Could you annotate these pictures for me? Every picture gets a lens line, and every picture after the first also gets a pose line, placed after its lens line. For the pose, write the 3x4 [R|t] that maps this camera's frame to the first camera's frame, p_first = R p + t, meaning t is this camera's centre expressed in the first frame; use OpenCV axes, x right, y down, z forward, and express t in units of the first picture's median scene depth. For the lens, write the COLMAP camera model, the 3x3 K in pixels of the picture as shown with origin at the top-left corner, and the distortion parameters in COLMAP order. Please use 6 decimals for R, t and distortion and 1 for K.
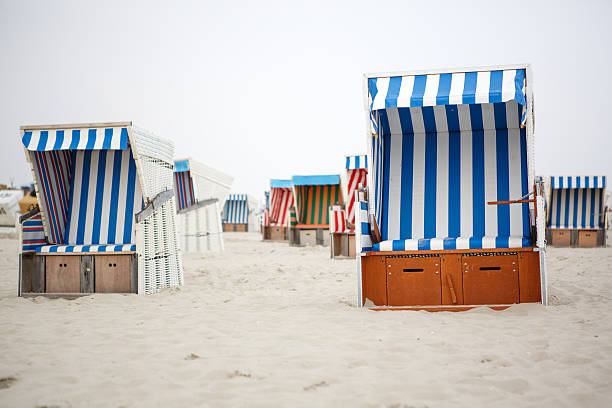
lens RADIAL K [[1516.2, 0, 306.0], [0, 1516.2, 204.0], [0, 0, 1]] dist [0.058910, 0.609664]
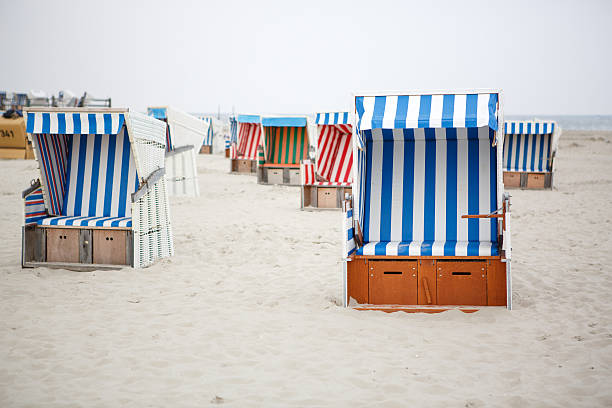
lens RADIAL K [[1516.2, 0, 306.0], [0, 1516.2, 204.0], [0, 0, 1]] dist [0.058910, 0.609664]
pose [[0.998803, 0.013199, 0.047102, -0.038033], [-0.018184, 0.994089, 0.107034, -0.102451], [-0.045411, -0.107763, 0.993139, -0.082522]]
